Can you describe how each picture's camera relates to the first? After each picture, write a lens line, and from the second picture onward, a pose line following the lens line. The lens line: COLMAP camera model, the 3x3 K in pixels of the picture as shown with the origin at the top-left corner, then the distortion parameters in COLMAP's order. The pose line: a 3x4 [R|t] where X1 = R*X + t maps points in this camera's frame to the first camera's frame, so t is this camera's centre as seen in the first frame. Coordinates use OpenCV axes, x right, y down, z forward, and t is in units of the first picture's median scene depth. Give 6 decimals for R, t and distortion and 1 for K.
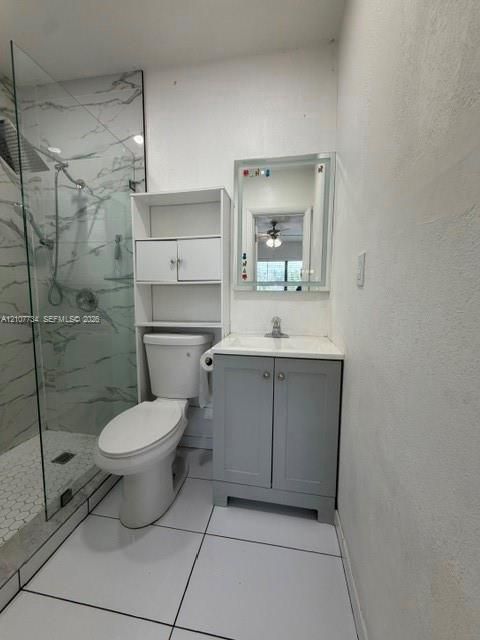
lens RADIAL K [[256.4, 0, 240.3], [0, 256.4, 319.3], [0, 0, 1]] dist [0.001794, -0.000094]
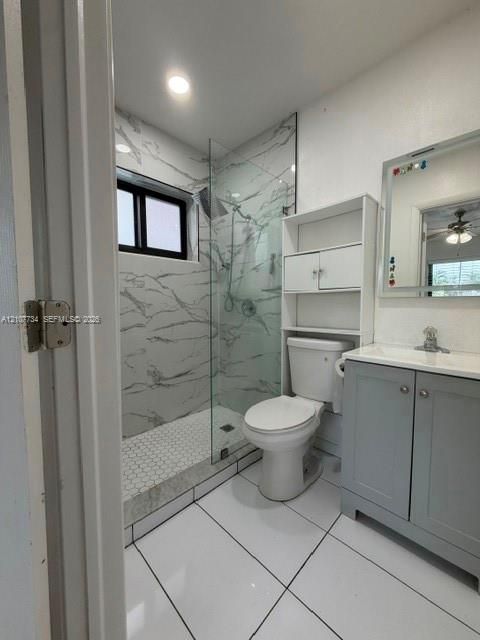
lens RADIAL K [[256.4, 0, 240.1], [0, 256.4, 320.3], [0, 0, 1]] dist [0.001794, -0.000094]
pose [[0.819428, 0.030872, -0.572350, 0.103588], [-0.051876, 0.998445, -0.020416, 0.018074], [0.570829, 0.046420, 0.819756, -0.062742]]
